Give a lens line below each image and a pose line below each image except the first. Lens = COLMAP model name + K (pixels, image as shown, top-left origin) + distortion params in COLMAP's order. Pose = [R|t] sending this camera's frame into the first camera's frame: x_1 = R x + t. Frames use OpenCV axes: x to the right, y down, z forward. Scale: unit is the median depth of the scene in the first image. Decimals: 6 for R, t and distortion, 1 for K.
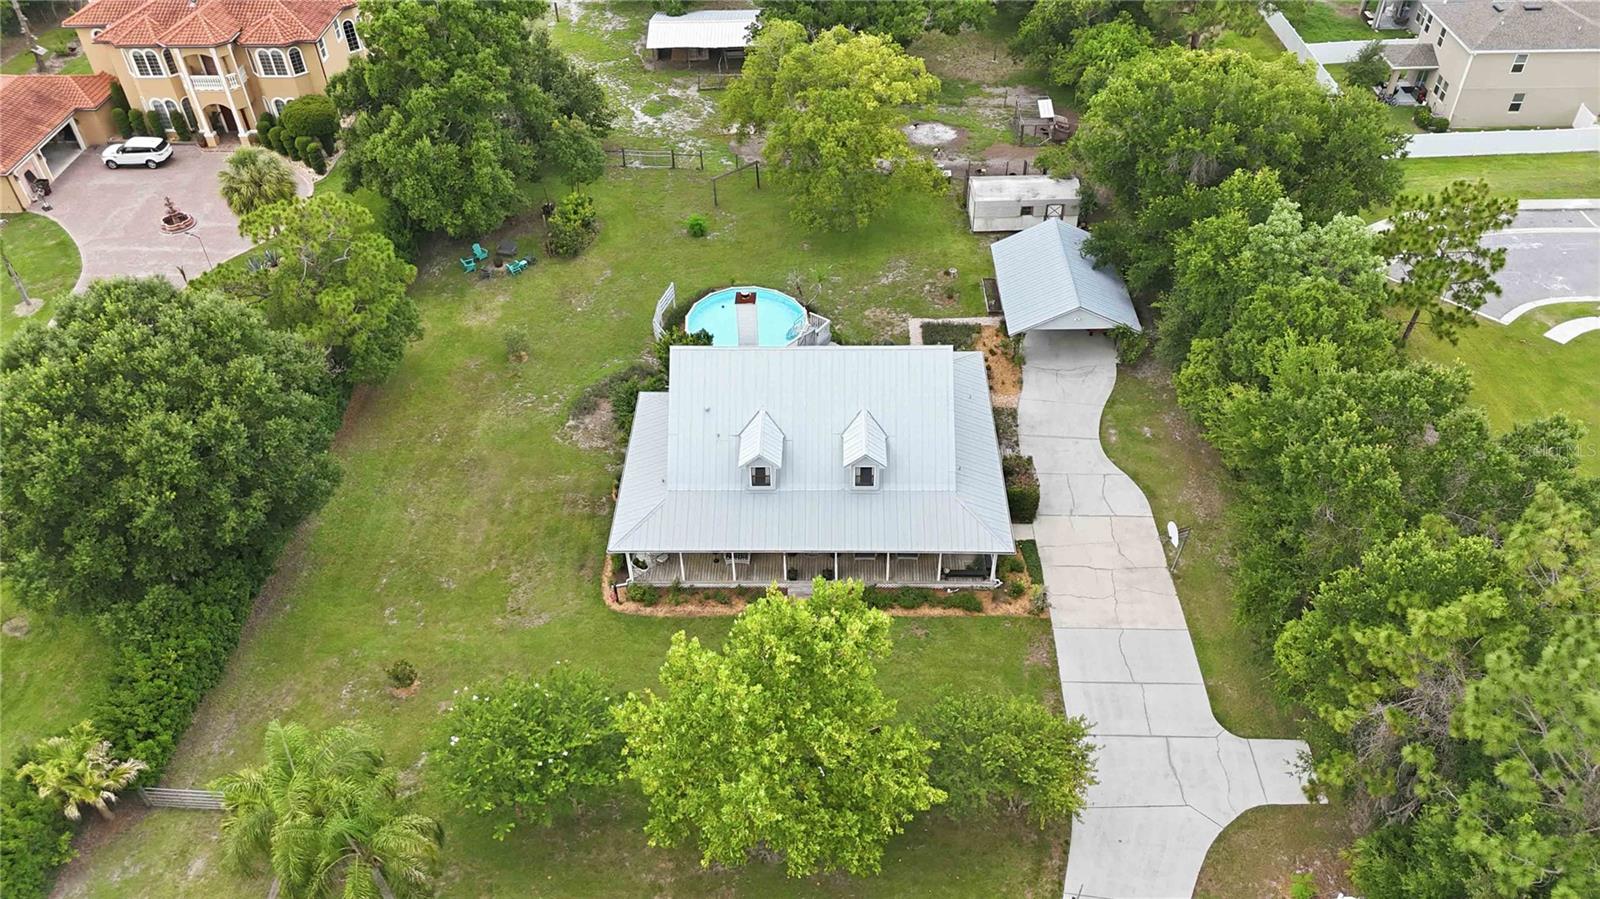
lens RADIAL K [[1178.3, 0, 803.8], [0, 1178.3, 444.5], [0, 0, 1]] dist [0.059823, -0.067852]
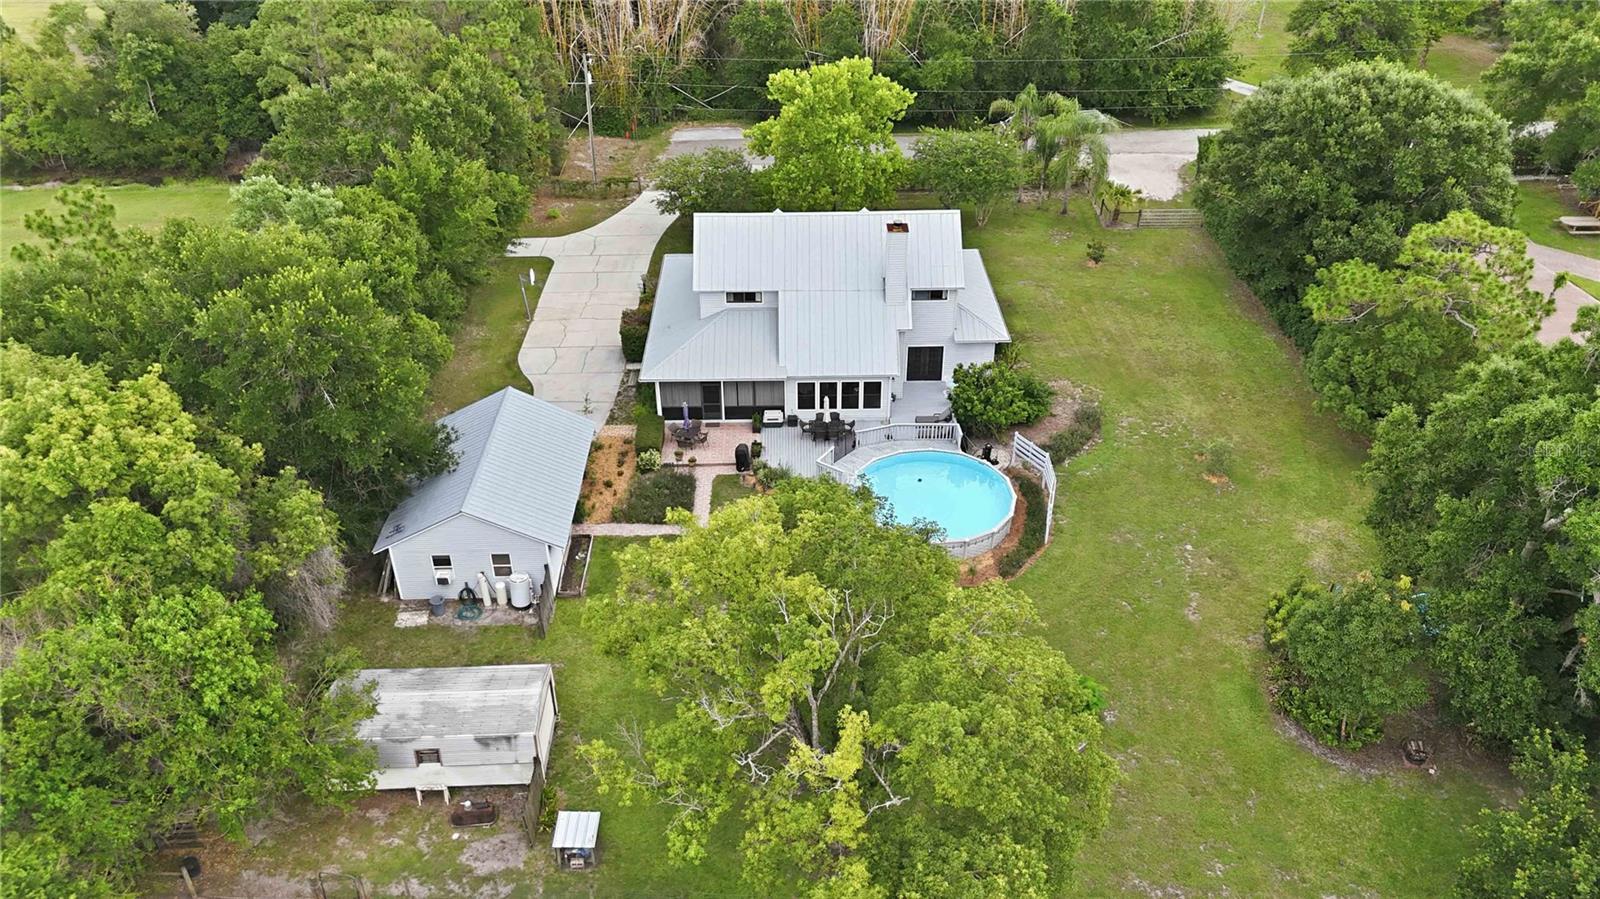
lens RADIAL K [[1178.3, 0, 803.8], [0, 1178.3, 444.5], [0, 0, 1]] dist [0.059823, -0.067852]
pose [[-0.999120, 0.037117, -0.019541, 0.046264], [-0.007891, 0.291227, 0.956622, -0.861900], [0.041198, 0.955934, -0.290677, 1.246677]]
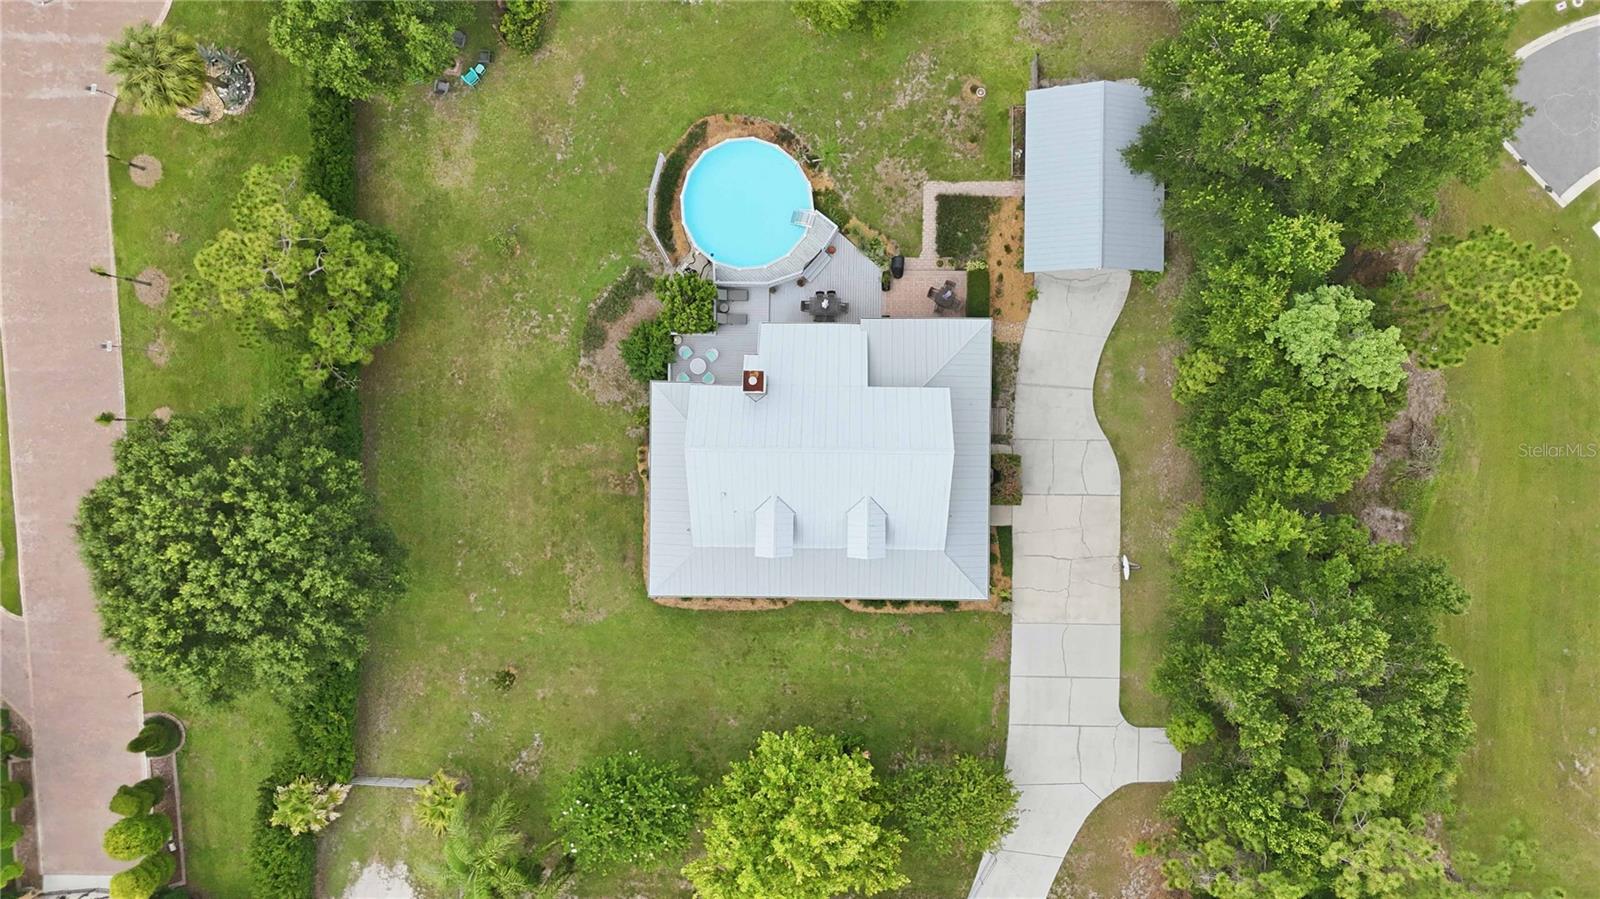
lens RADIAL K [[1178.3, 0, 803.8], [0, 1178.3, 444.5], [0, 0, 1]] dist [0.059823, -0.067852]
pose [[0.999970, -0.007772, -0.000703, -0.005382], [0.005527, 0.641669, 0.766962, -0.733406], [-0.005510, -0.766942, 0.641692, 0.275481]]
